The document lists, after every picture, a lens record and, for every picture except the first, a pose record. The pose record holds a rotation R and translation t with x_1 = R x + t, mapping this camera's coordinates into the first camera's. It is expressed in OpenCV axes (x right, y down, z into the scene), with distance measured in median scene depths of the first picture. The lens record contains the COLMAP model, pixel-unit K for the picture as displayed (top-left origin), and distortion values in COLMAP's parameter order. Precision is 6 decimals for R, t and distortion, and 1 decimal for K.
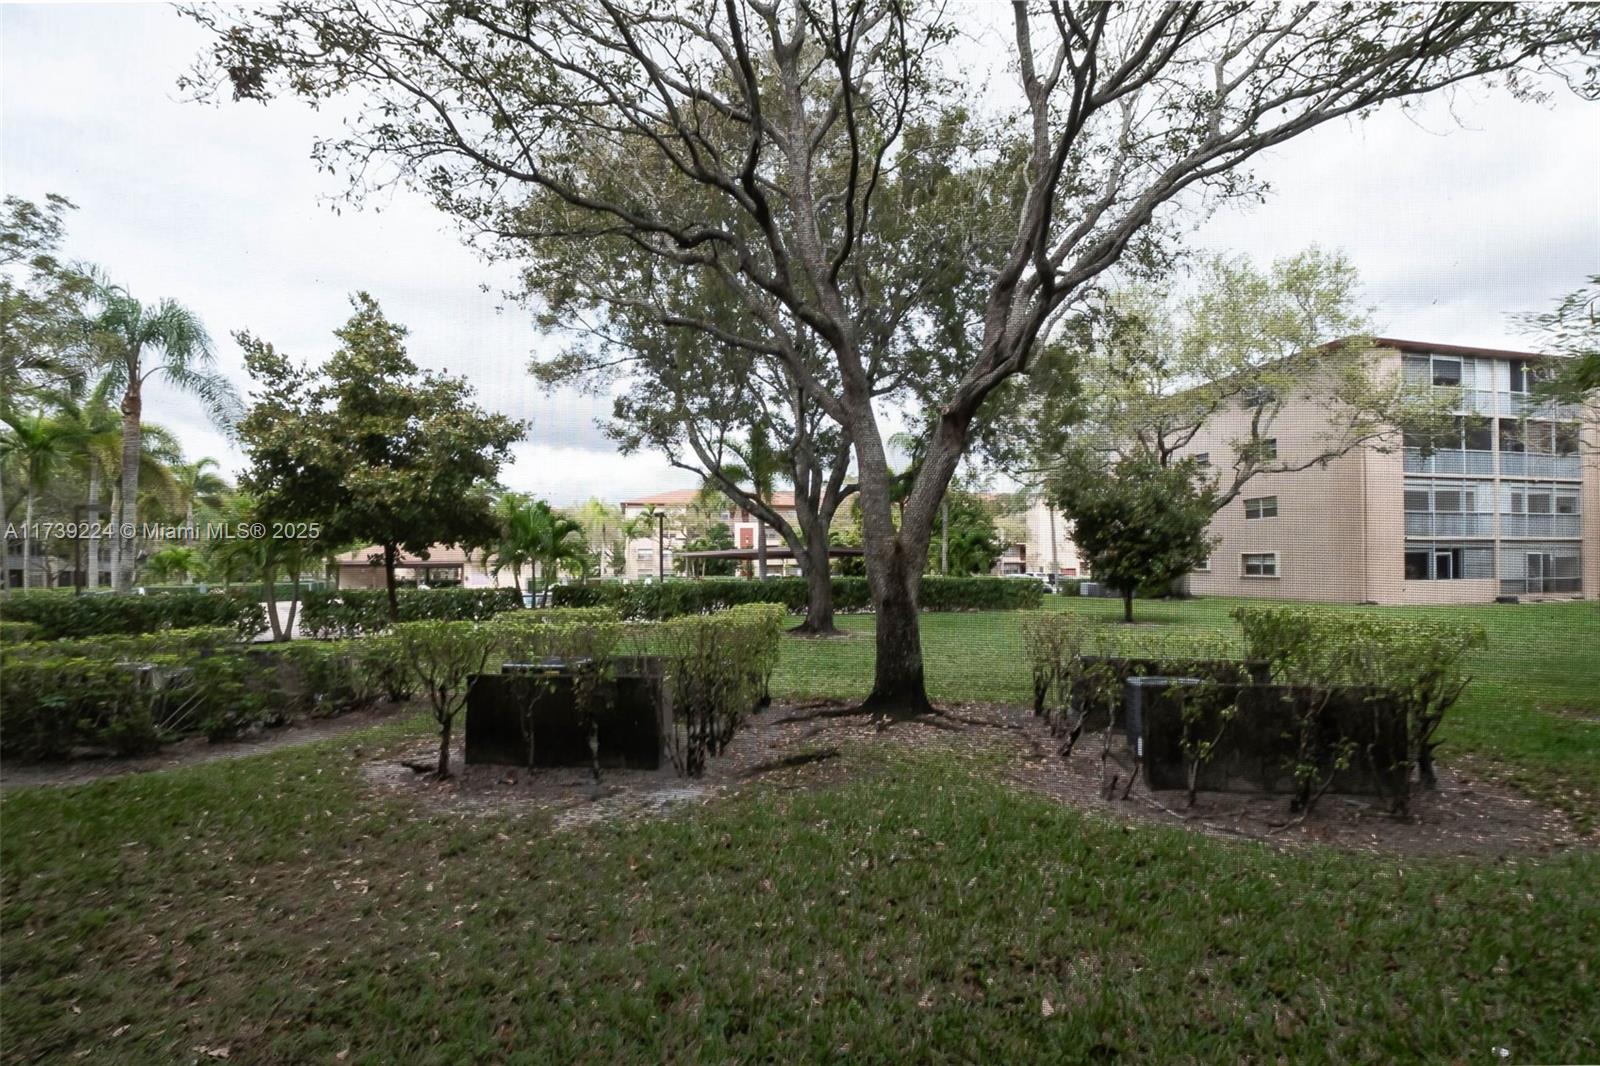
lens RADIAL K [[705.0, 0, 790.5], [0, 705.0, 573.2], [0, 0, 1]] dist [0.016445, -0.026369]
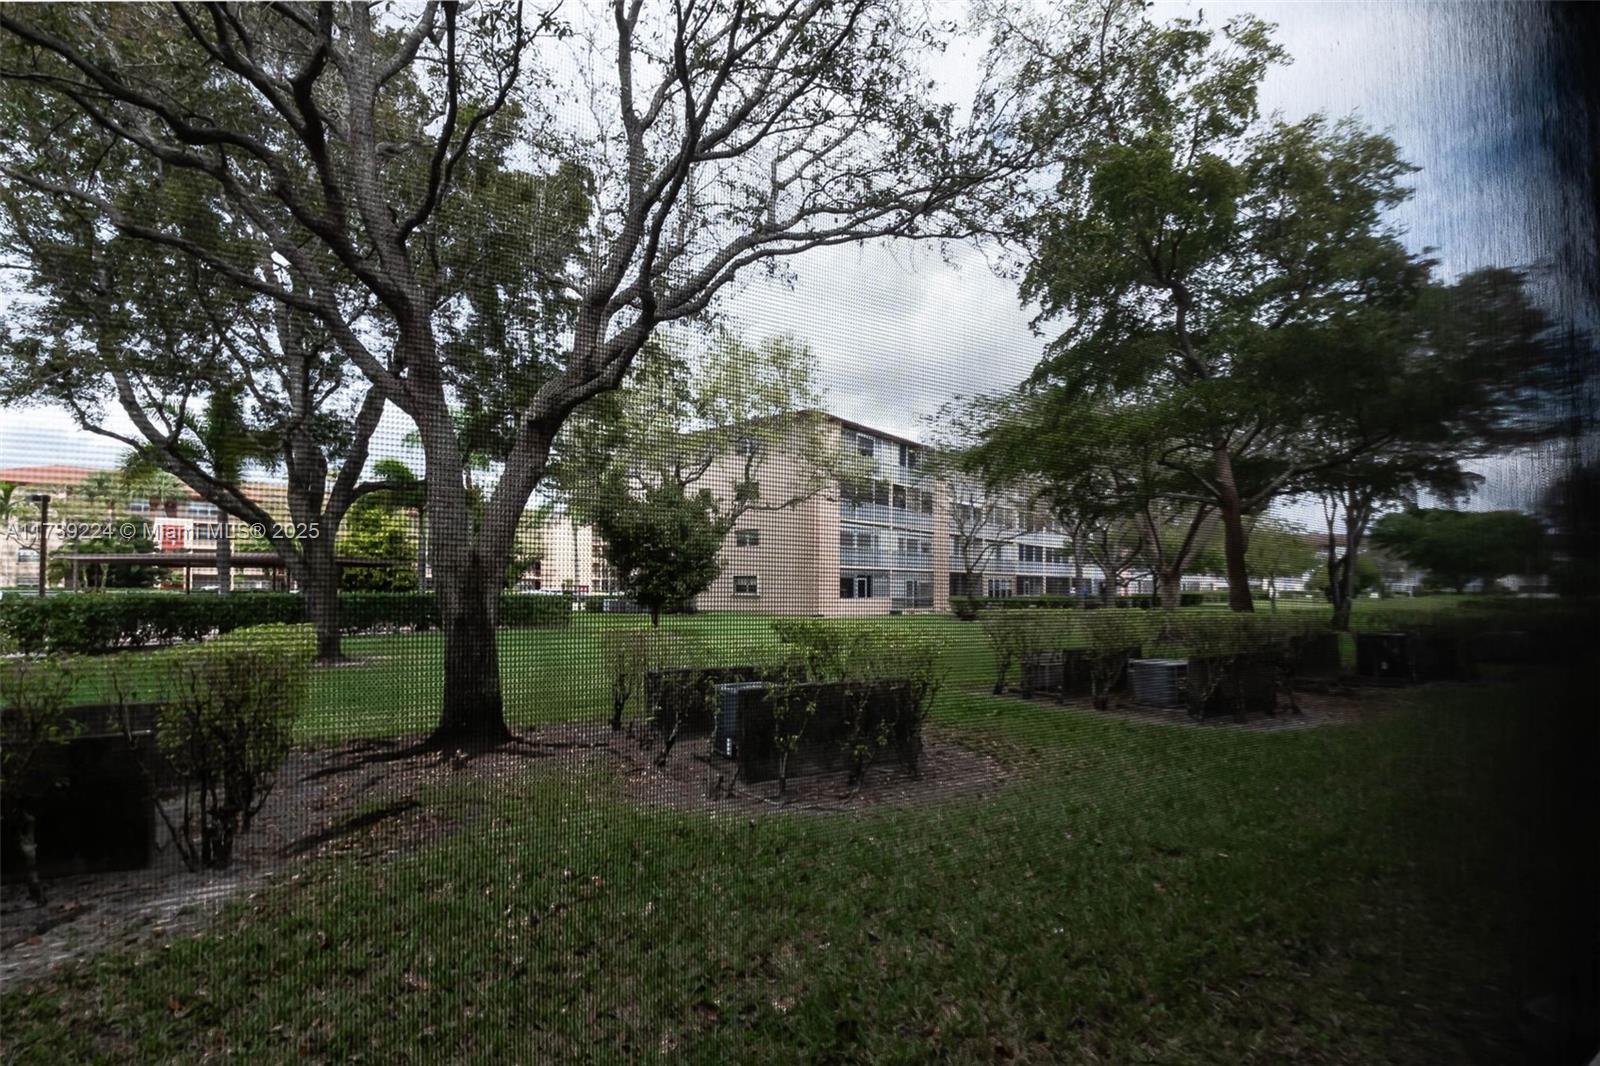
lens RADIAL K [[705.0, 0, 790.5], [0, 705.0, 573.2], [0, 0, 1]] dist [0.016445, -0.026369]
pose [[0.782390, 0.026442, 0.622227, -0.040786], [-0.011701, 0.999546, -0.027764, 0.000514], [-0.622679, 0.014442, 0.782344, 0.022375]]
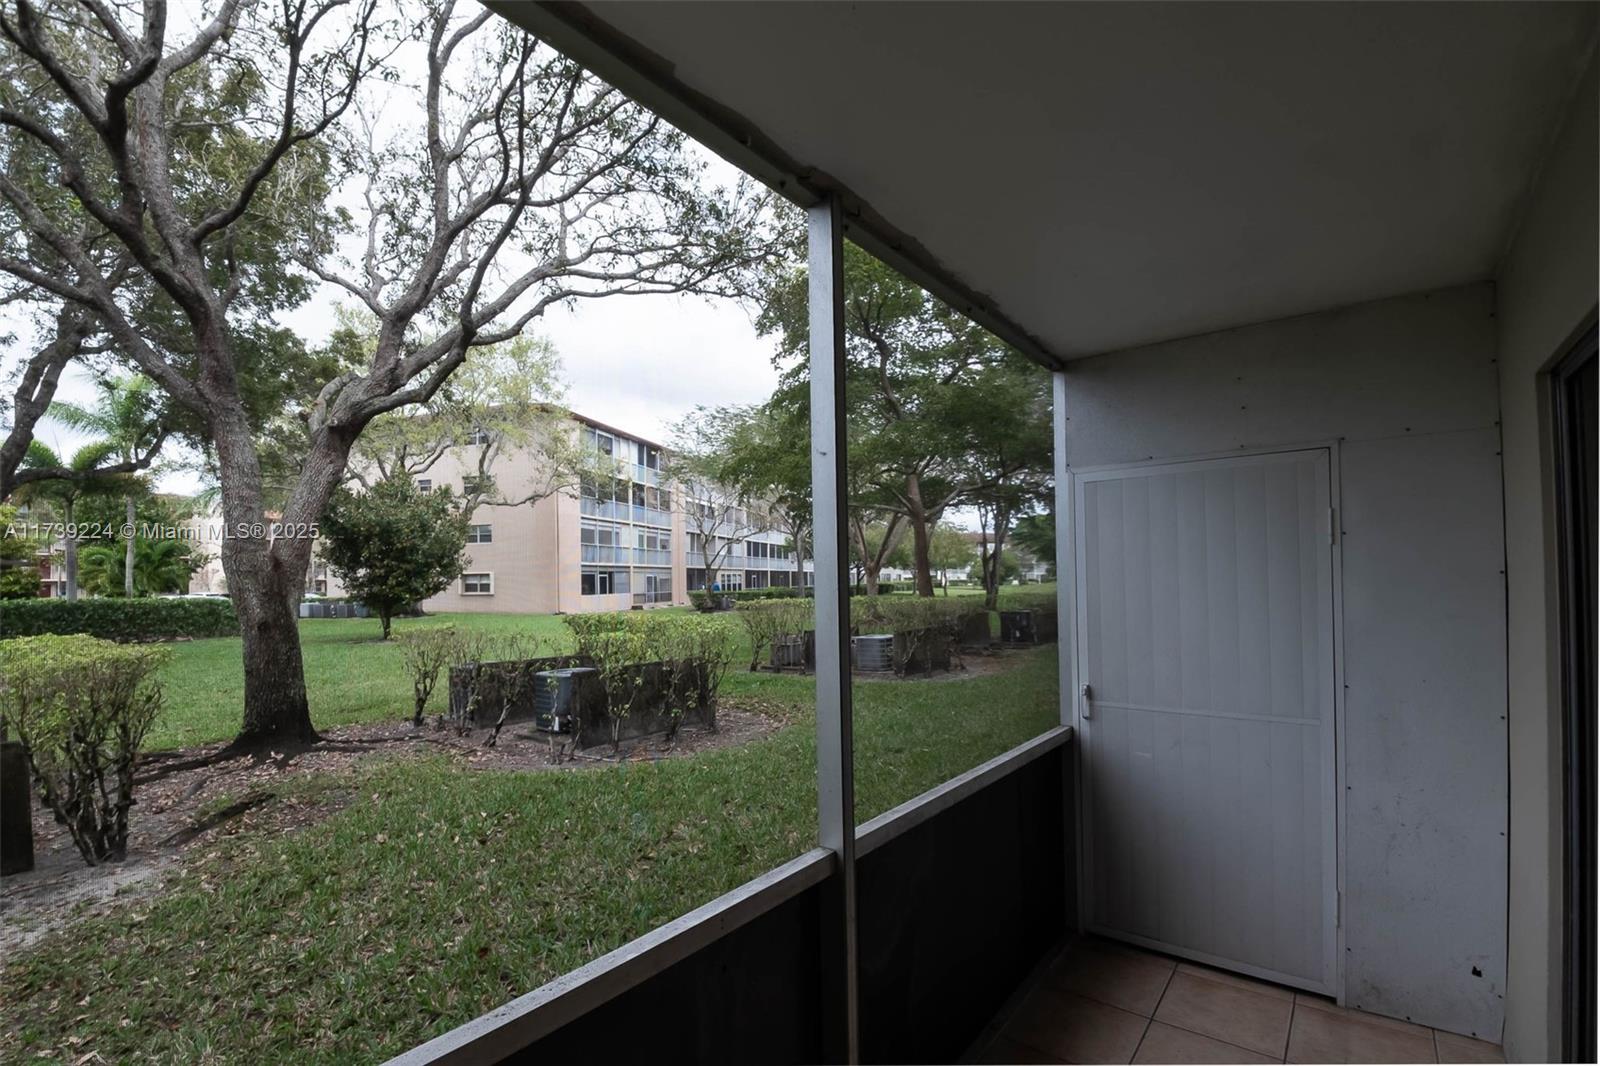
lens RADIAL K [[705.0, 0, 790.5], [0, 705.0, 573.2], [0, 0, 1]] dist [0.016445, -0.026369]
pose [[0.492218, 0.013490, 0.870368, -0.136662], [0.009775, 0.999731, -0.021023, 0.000488], [-0.870417, 0.018856, 0.491953, -0.004051]]
